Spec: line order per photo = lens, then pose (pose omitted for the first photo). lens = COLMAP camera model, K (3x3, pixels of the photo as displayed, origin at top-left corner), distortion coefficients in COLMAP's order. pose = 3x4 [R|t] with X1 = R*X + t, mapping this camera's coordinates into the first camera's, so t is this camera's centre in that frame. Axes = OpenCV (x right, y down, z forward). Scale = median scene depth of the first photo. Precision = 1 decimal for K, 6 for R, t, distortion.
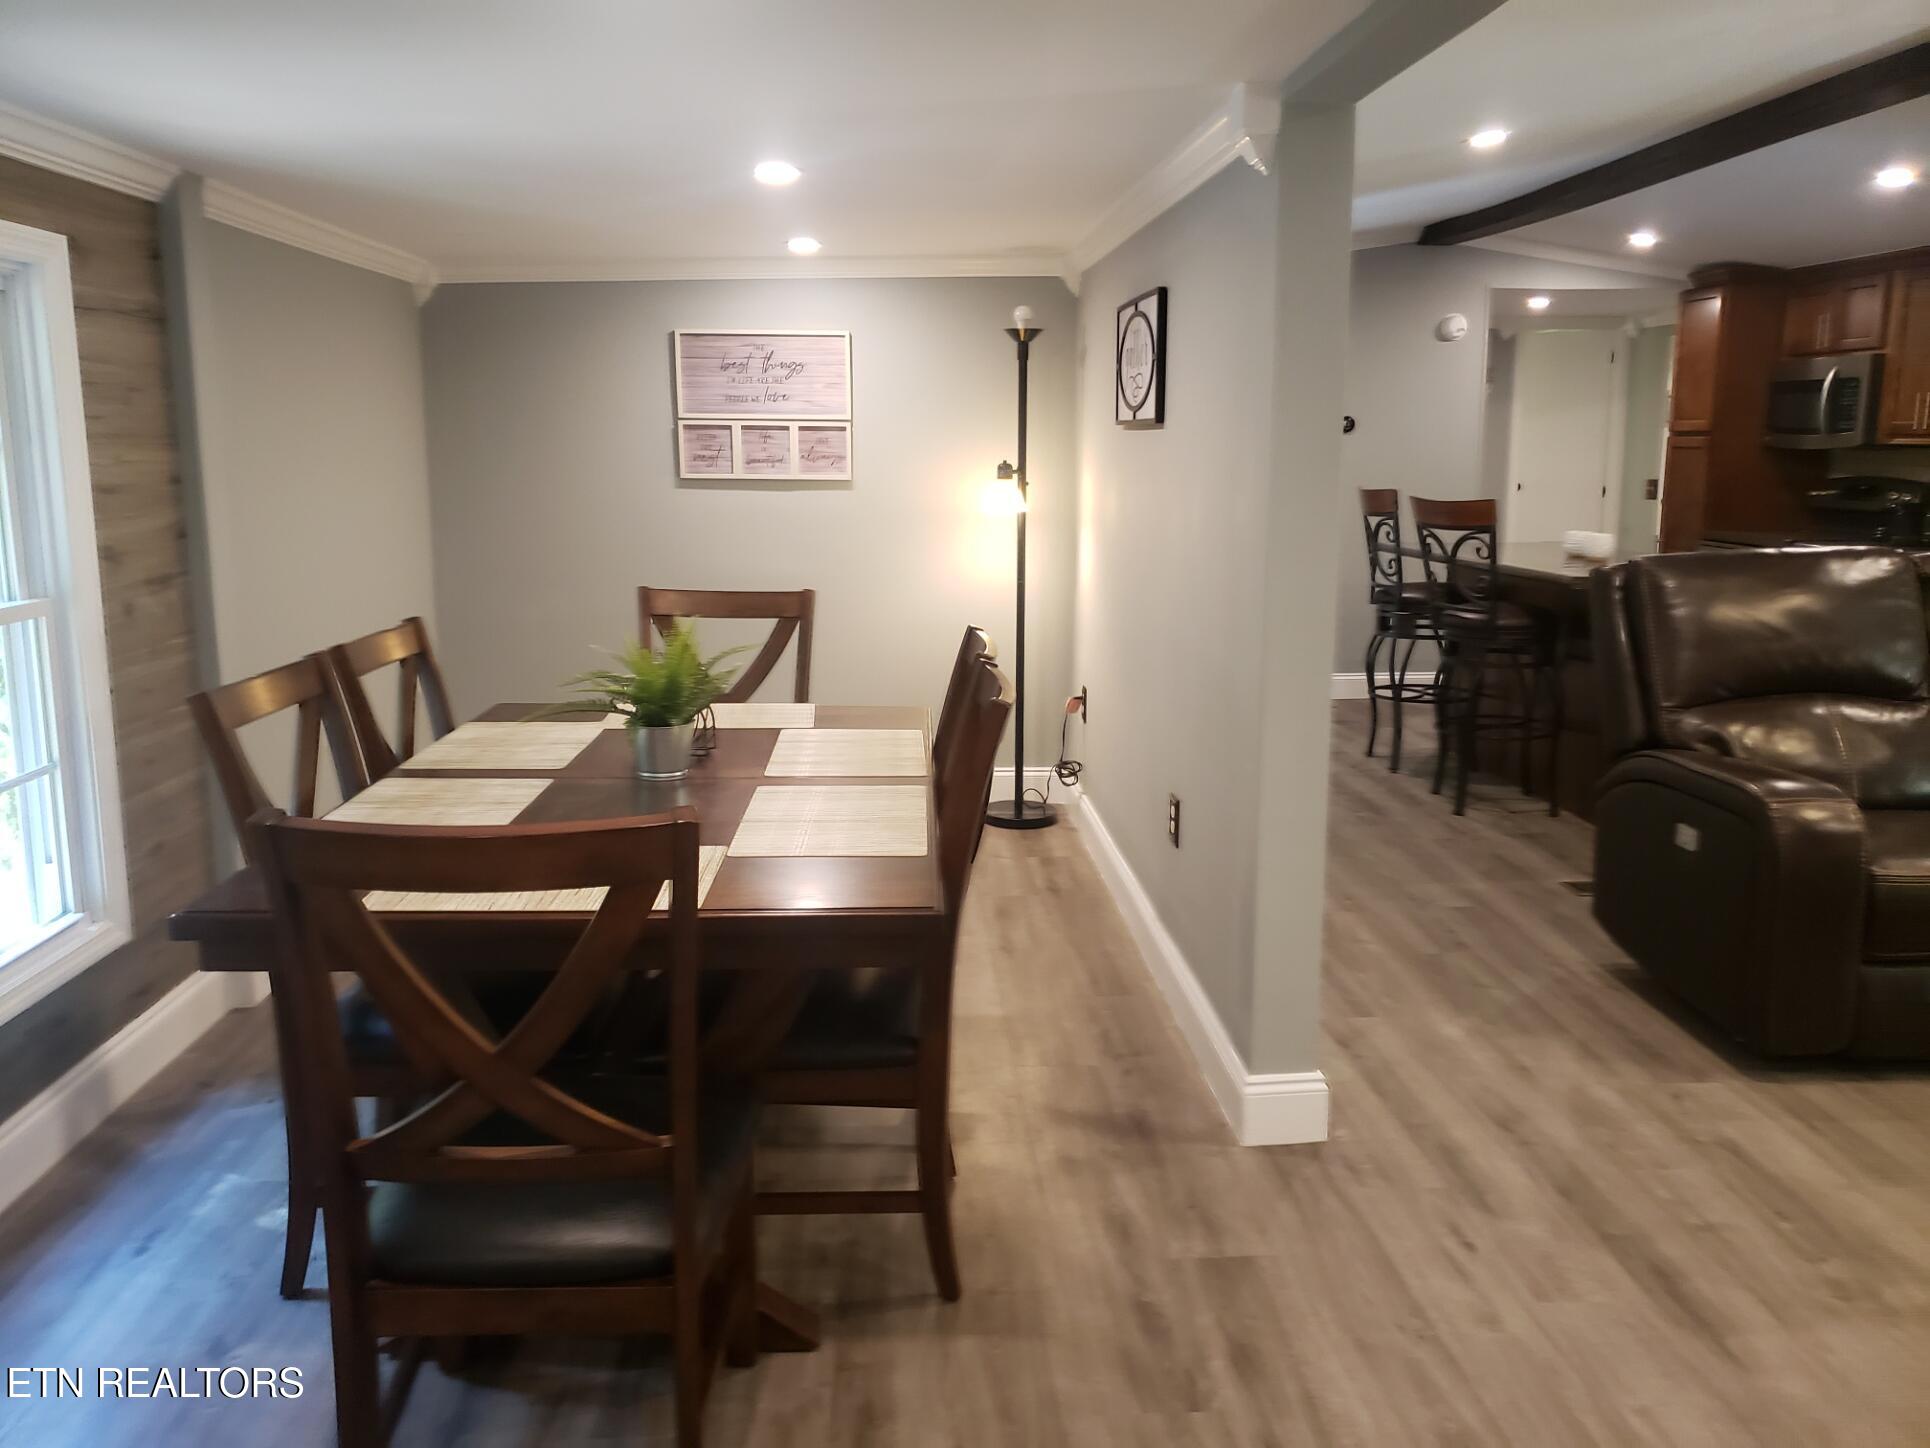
lens RADIAL K [[1474.1, 0, 947.1], [0, 1474.1, 707.5], [0, 0, 1]] dist [0.010768, 0.015380]
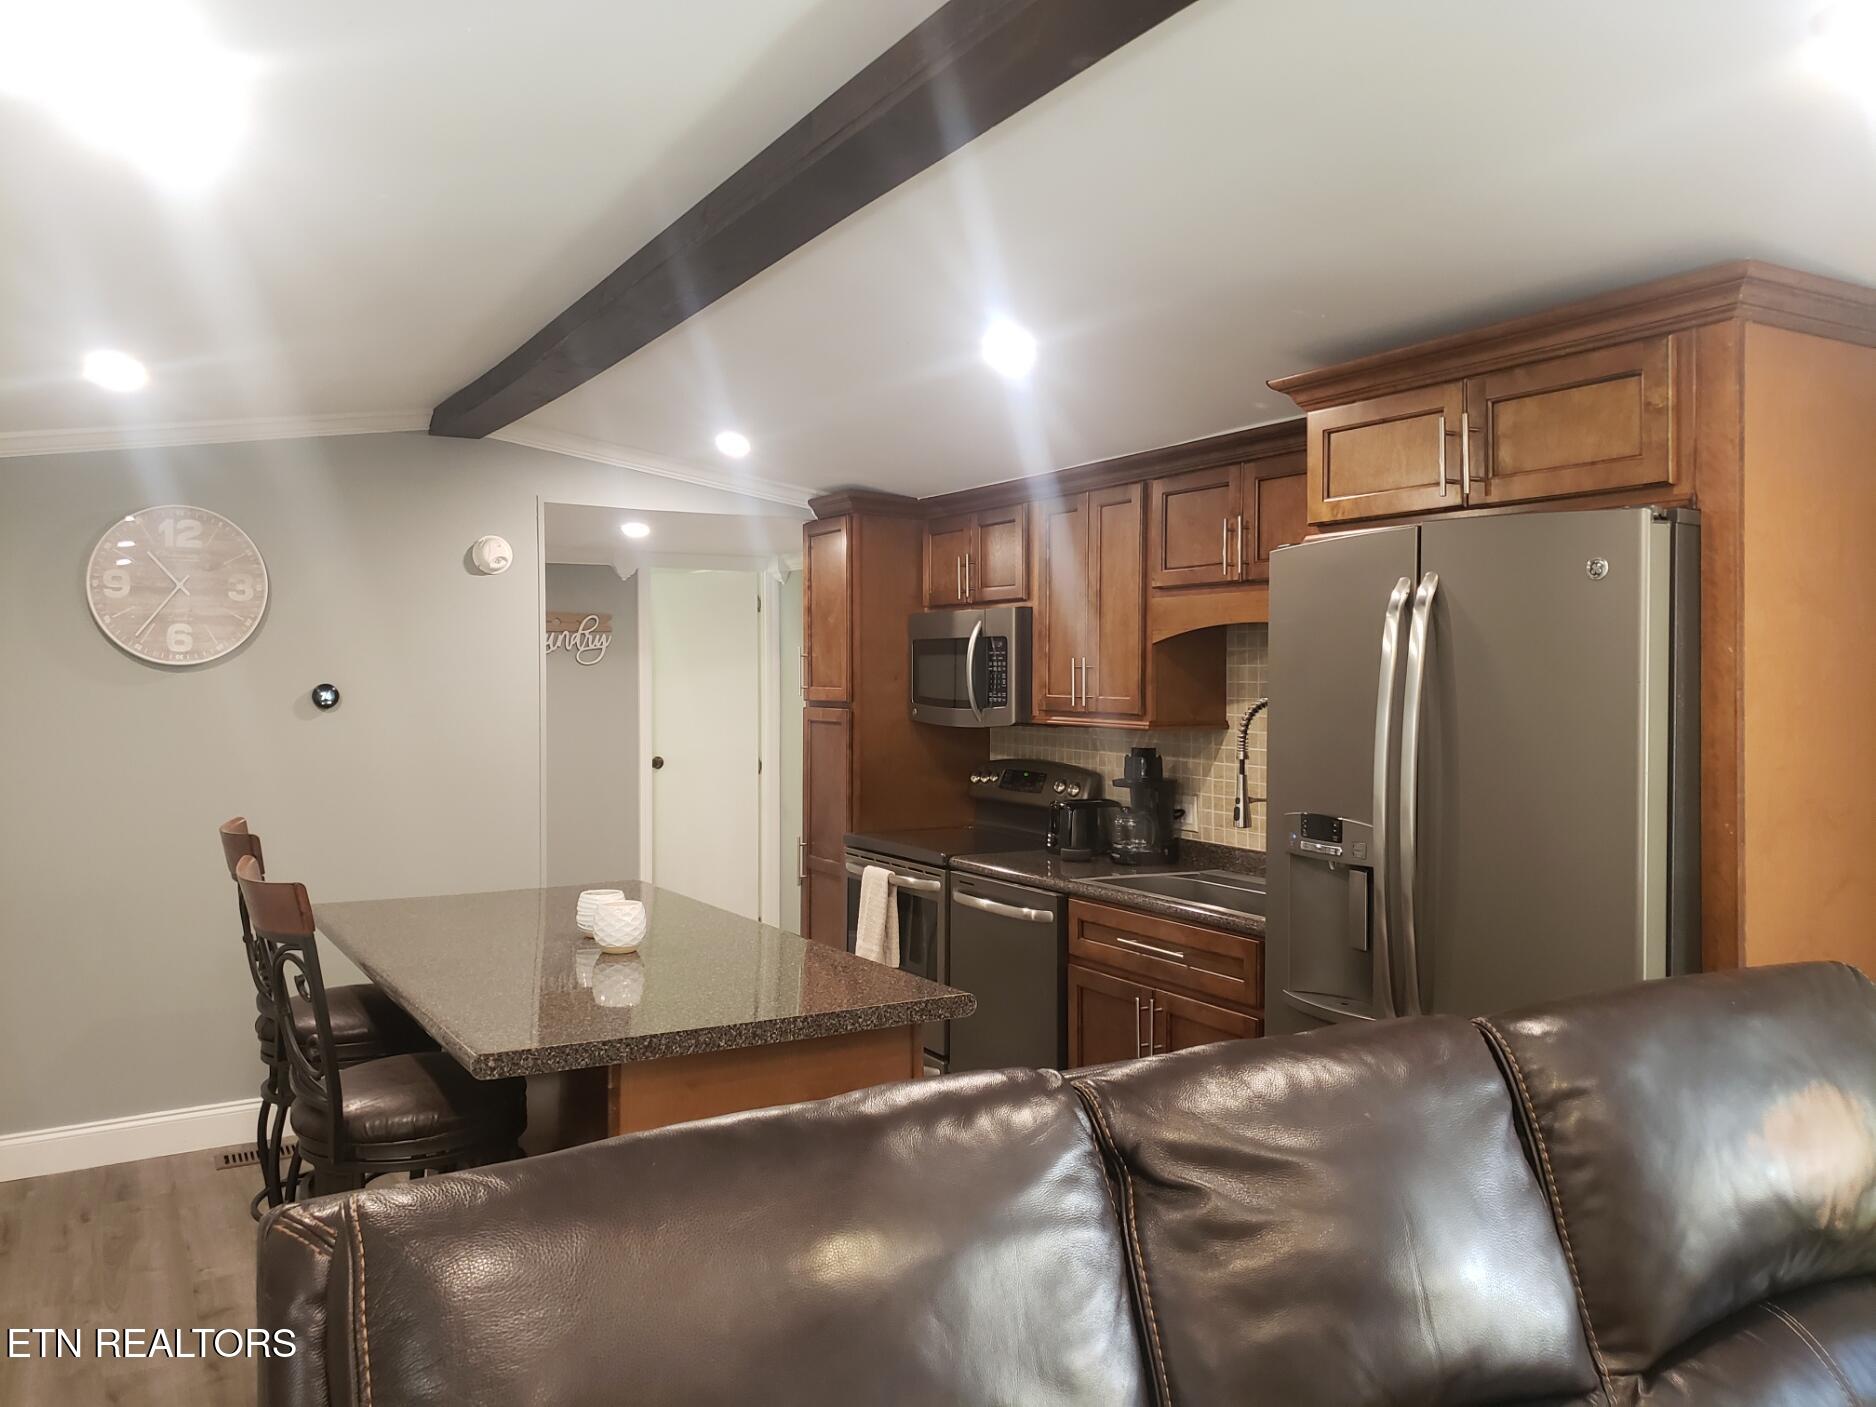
lens RADIAL K [[1432.8, 0, 943.7], [0, 1432.8, 704.0], [0, 0, 1]] dist [0.010768, 0.015380]
pose [[0.889451, -0.011928, 0.456876, 0.236426], [0.084897, 0.986573, -0.139521, -0.083582], [-0.449077, 0.162884, 0.878521, 0.354094]]
